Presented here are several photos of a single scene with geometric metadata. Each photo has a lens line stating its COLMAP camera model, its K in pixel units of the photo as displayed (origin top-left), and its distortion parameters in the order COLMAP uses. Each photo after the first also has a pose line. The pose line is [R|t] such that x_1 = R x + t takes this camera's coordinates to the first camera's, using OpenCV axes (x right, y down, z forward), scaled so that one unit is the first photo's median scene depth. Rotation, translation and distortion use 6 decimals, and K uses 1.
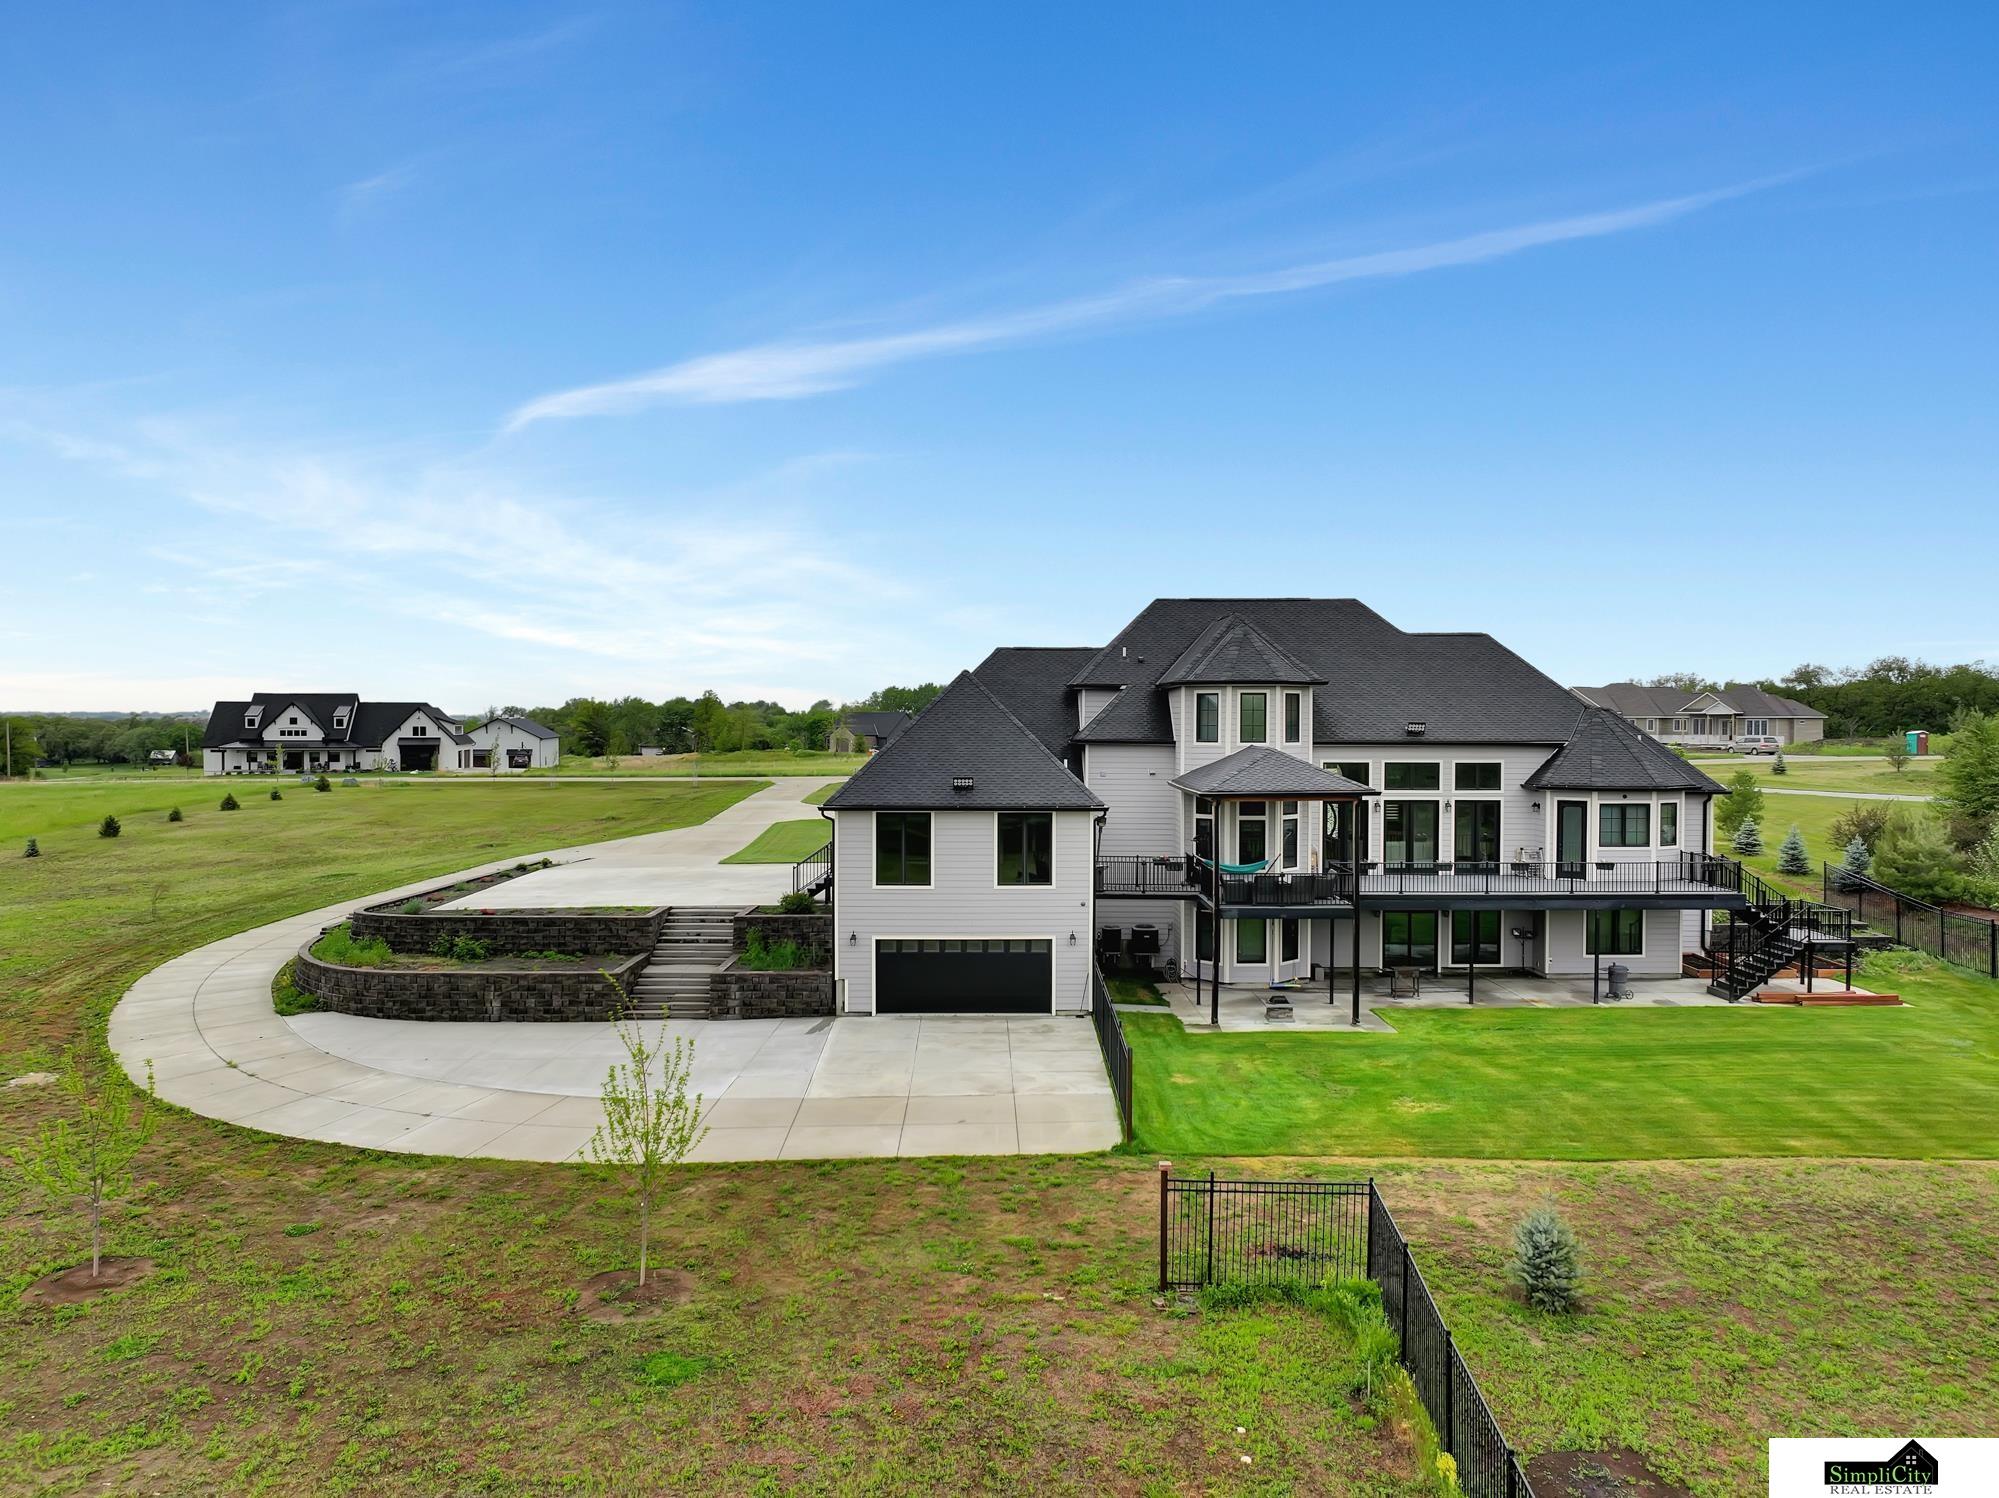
lens RADIAL K [[1410.5, 0, 999.5], [0, 1410.5, 749.0], [0, 0, 1]] dist [0.005357, 0.002829]
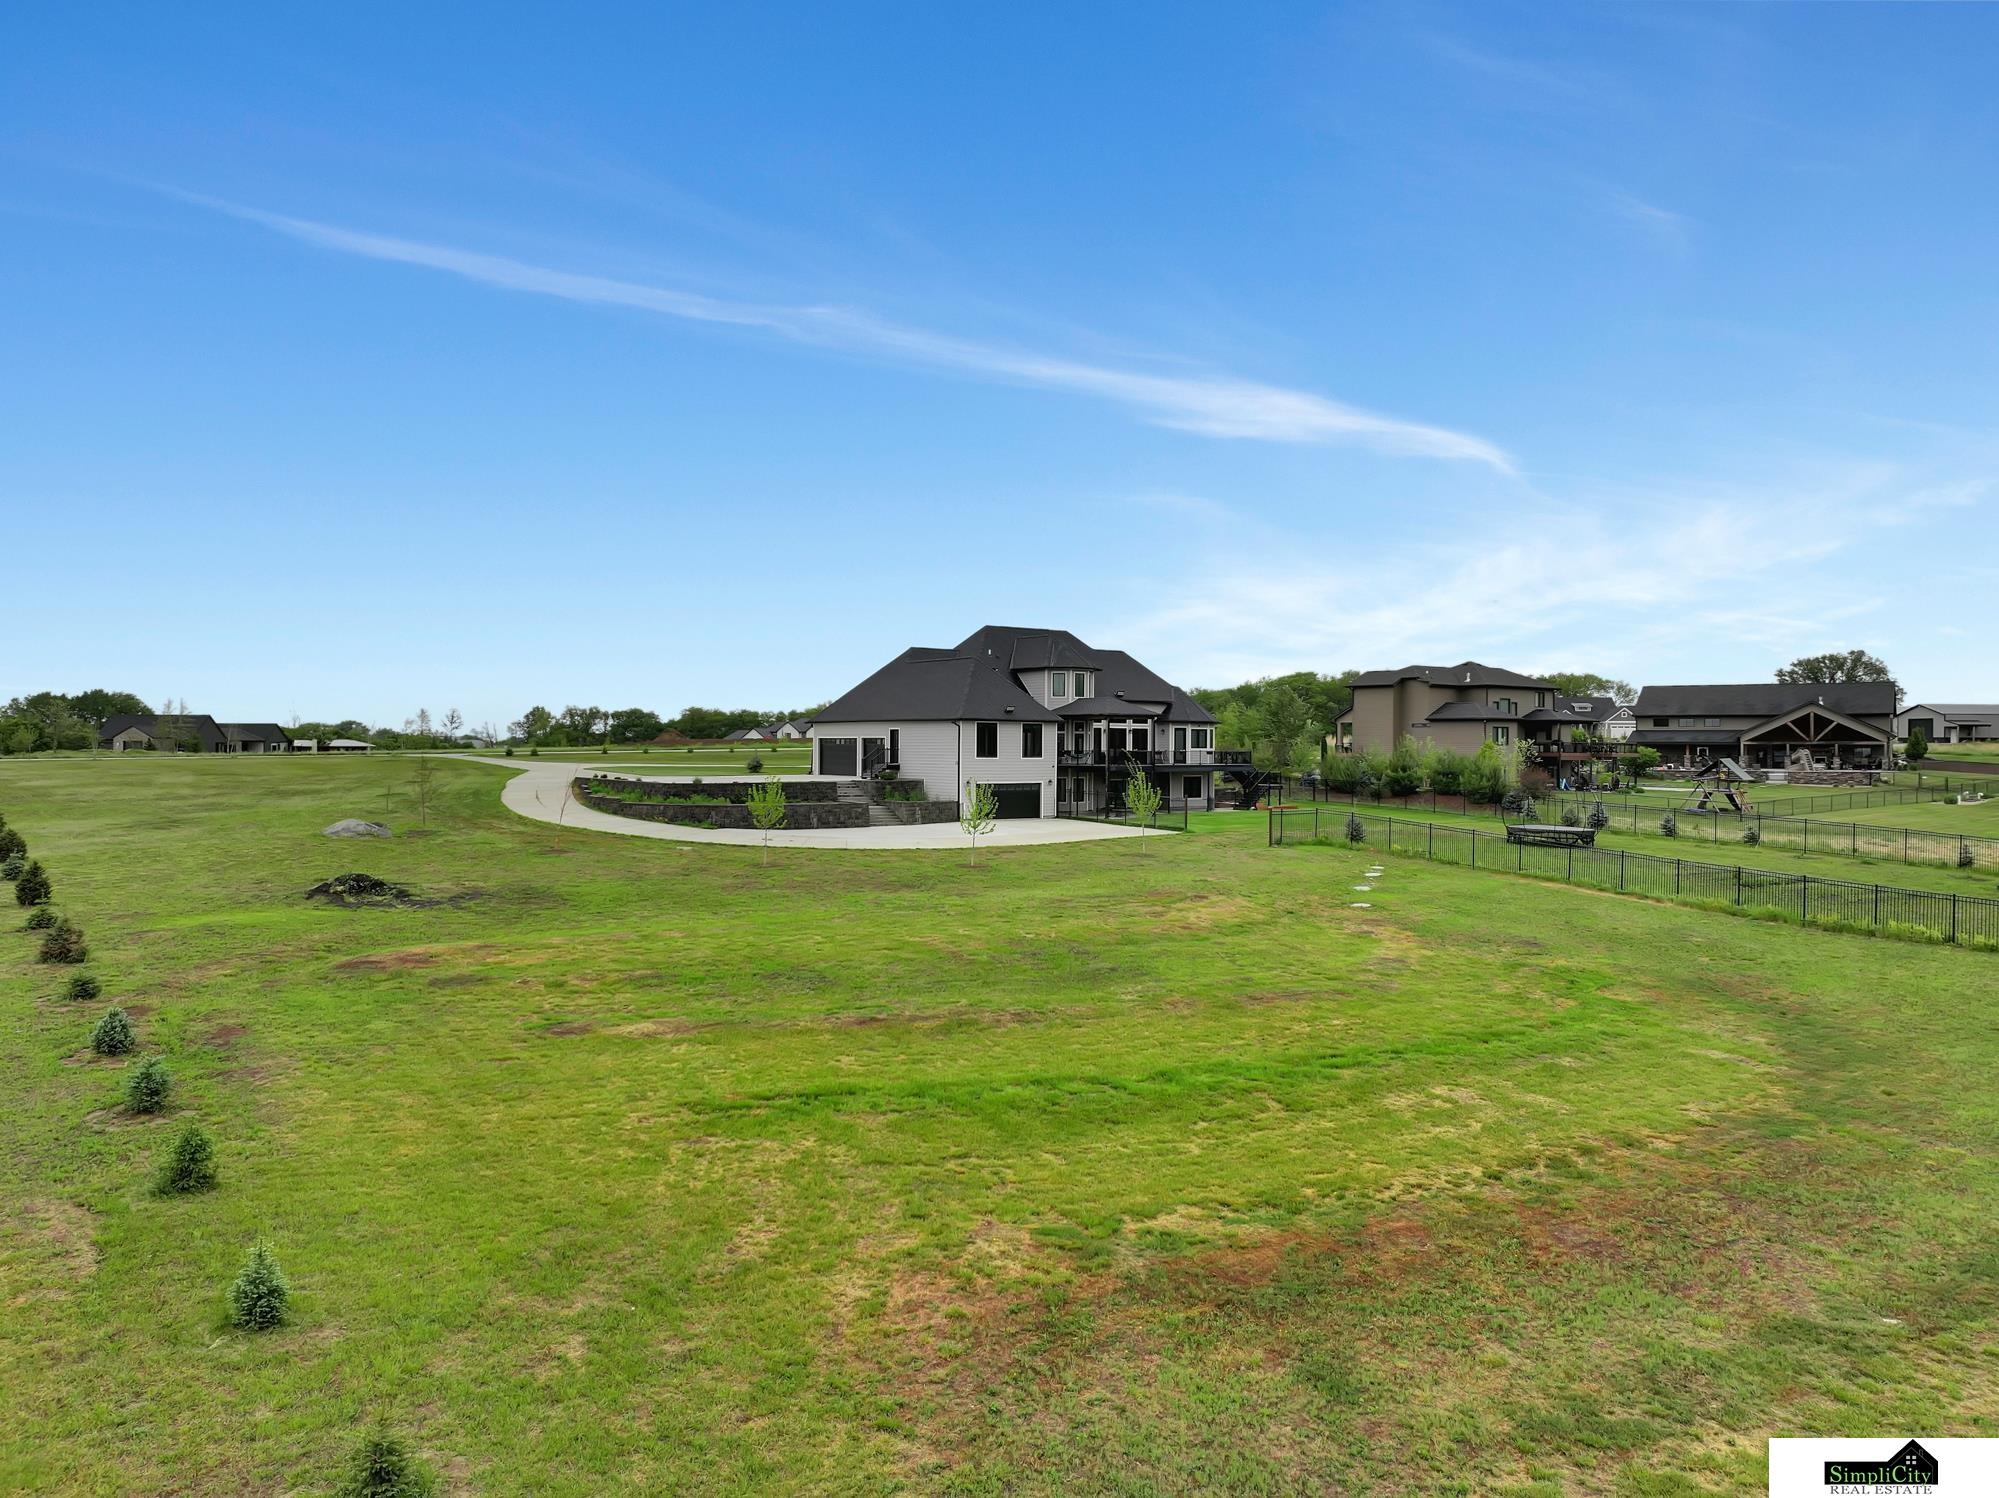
lens RADIAL K [[1410.5, 0, 999.5], [0, 1410.5, 749.0], [0, 0, 1]] dist [0.005357, 0.002829]
pose [[0.802410, 0.002976, 0.596765, -1.167226], [0.010640, 0.999757, -0.019293, 0.111532], [-0.596678, 0.021830, 0.802184, -0.618117]]
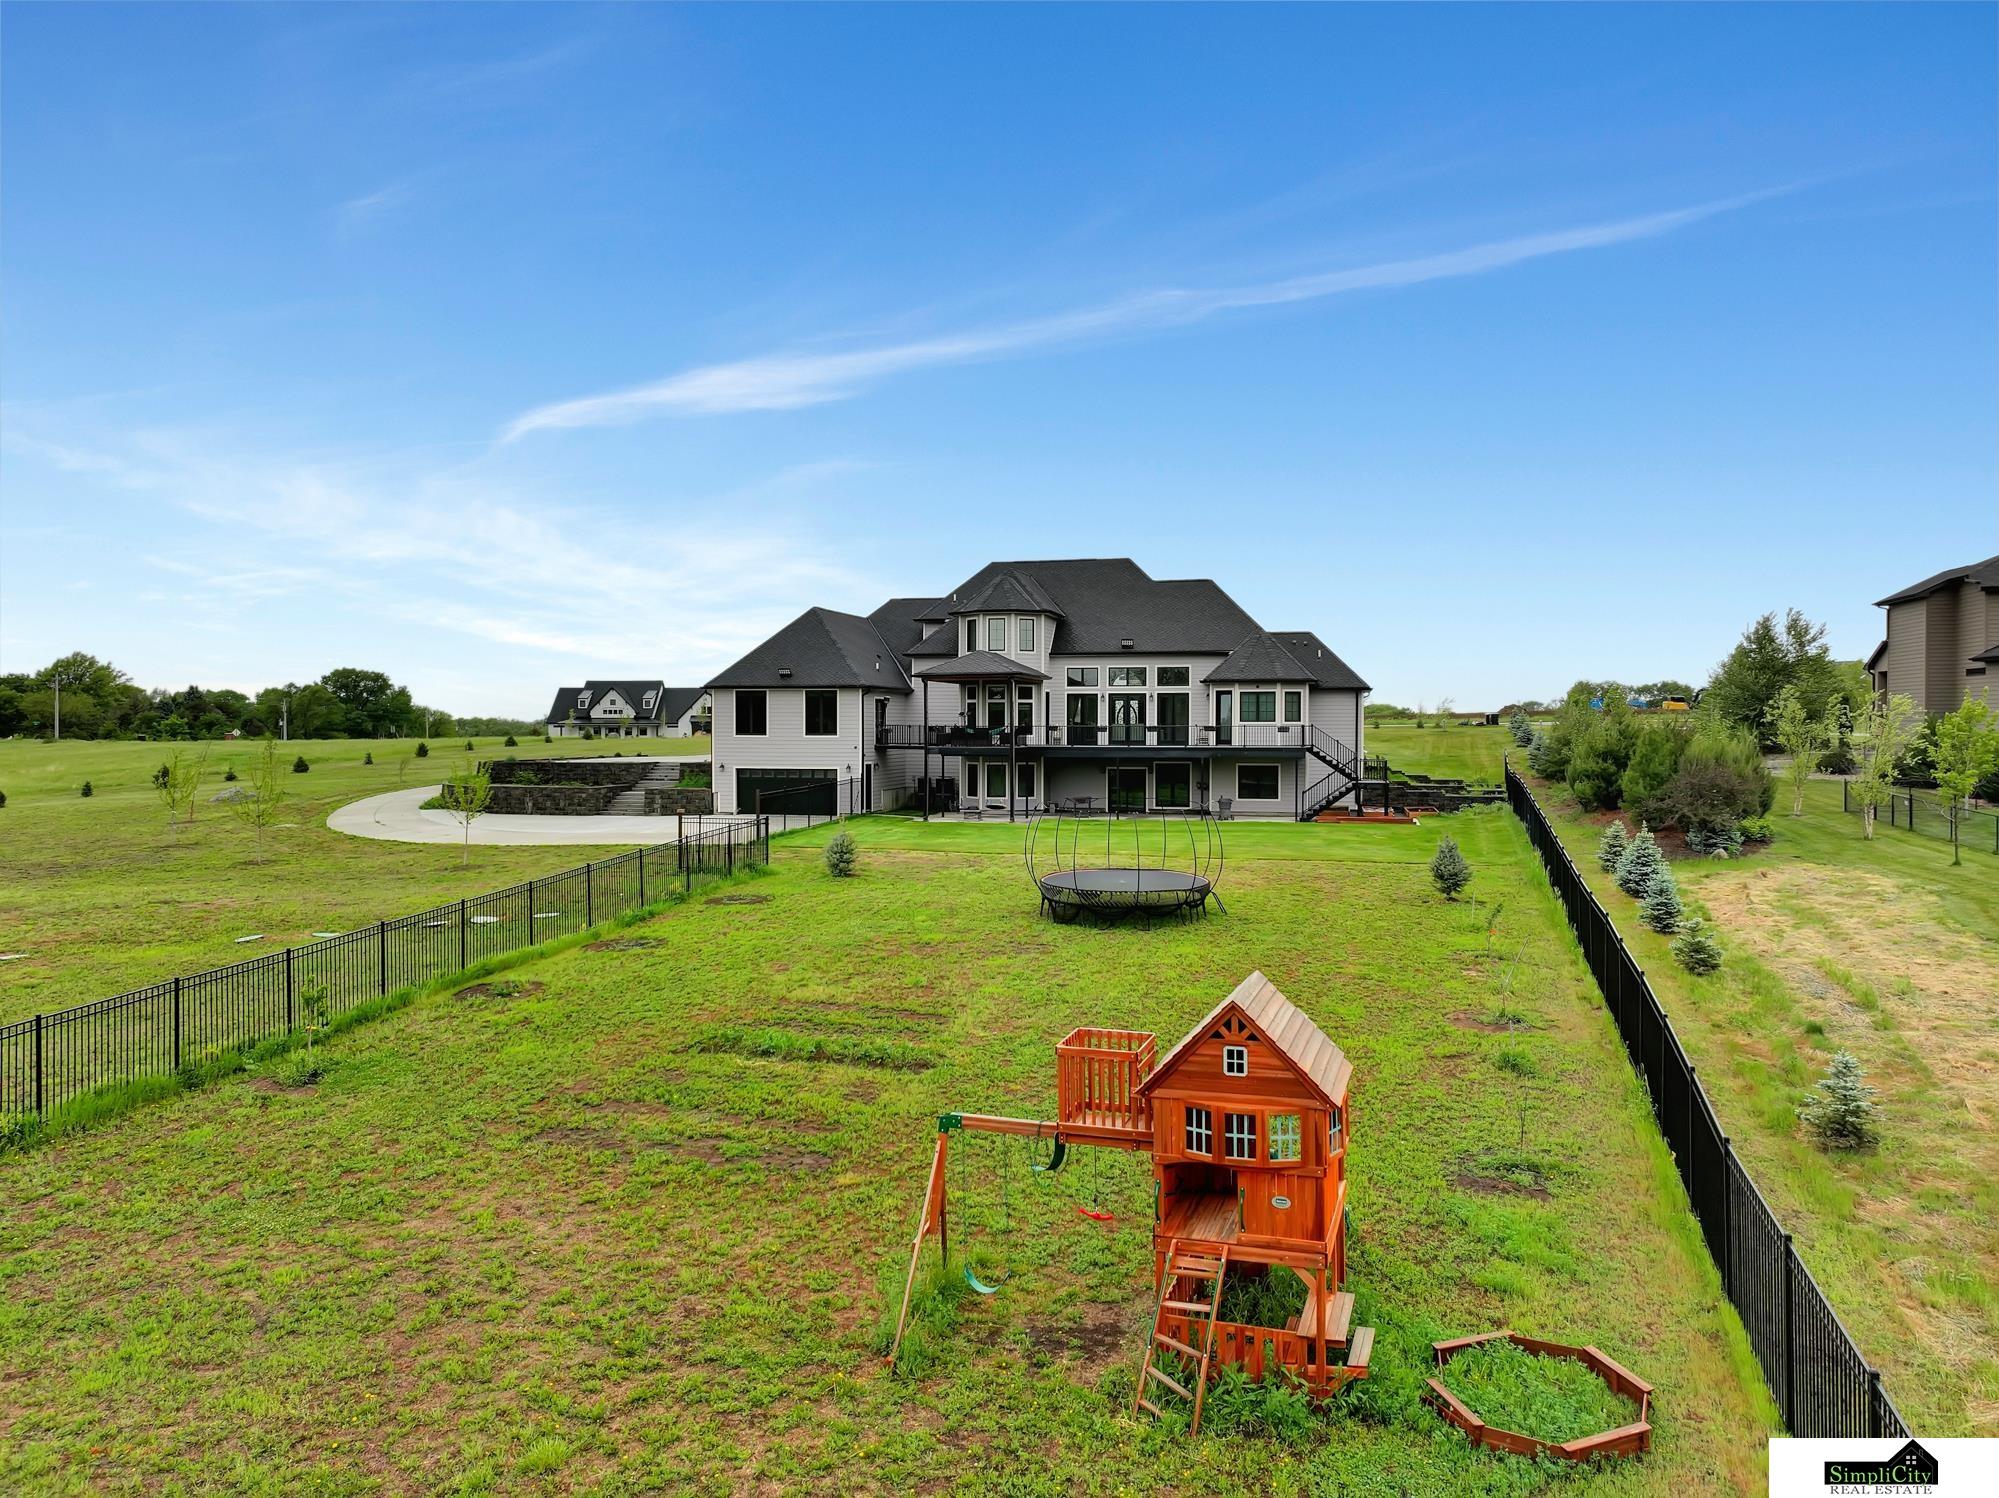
lens RADIAL K [[1410.5, 0, 999.5], [0, 1410.5, 749.0], [0, 0, 1]] dist [0.005357, 0.002829]
pose [[0.968116, 0.003883, -0.250470, 0.555704], [-0.005742, 0.999961, -0.006690, 0.109482], [0.250435, 0.007915, 0.968101, -0.456364]]
